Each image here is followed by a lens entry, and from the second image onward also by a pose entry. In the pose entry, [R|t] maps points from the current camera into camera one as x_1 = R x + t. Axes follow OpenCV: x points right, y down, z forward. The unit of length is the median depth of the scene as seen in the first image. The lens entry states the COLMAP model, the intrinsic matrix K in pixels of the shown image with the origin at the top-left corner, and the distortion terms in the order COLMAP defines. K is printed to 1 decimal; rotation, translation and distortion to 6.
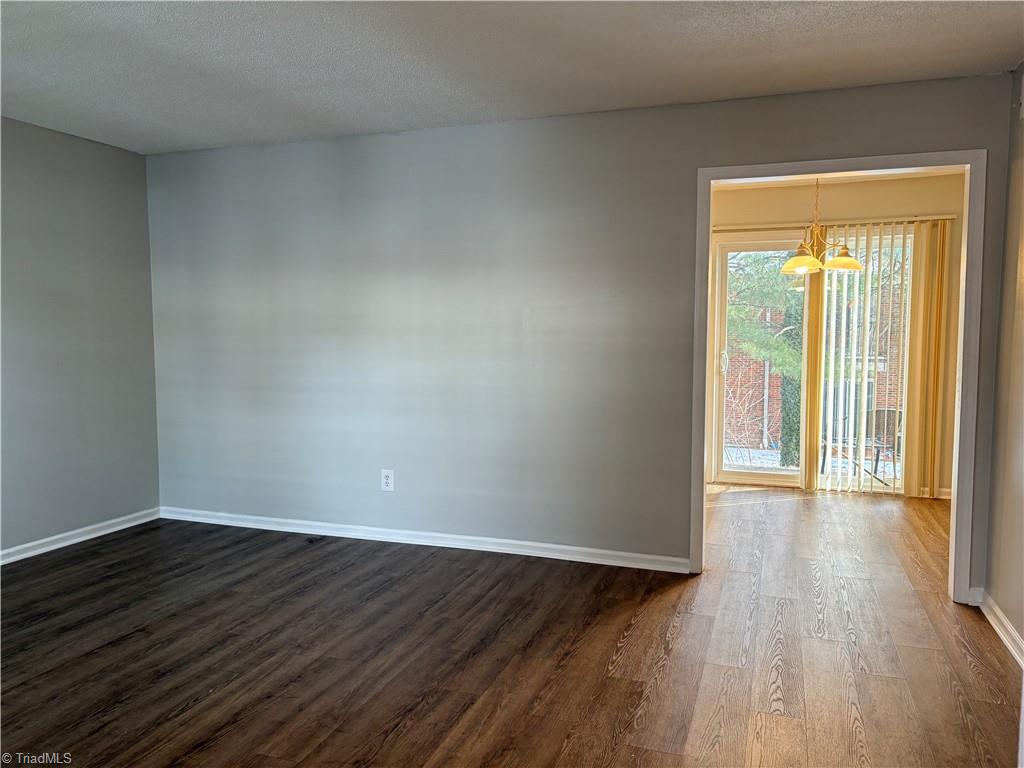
lens RADIAL K [[772.7, 0, 511.8], [0, 772.7, 382.9], [0, 0, 1]] dist [0.005720, -0.001283]
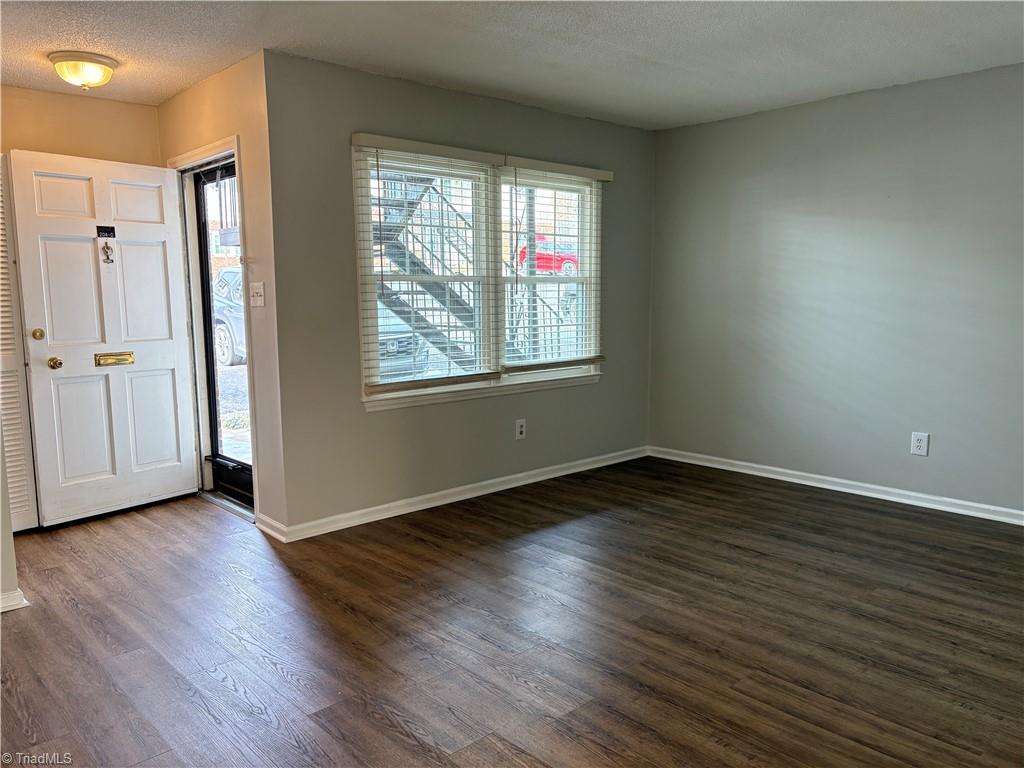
lens RADIAL K [[772.7, 0, 512.4], [0, 772.7, 385.7], [0, 0, 1]] dist [0.005720, -0.001283]
pose [[-0.473982, 0.112253, -0.873350, 0.607325], [-0.051499, 0.986609, 0.154760, -0.076008], [0.879027, 0.118330, -0.461854, 1.072614]]
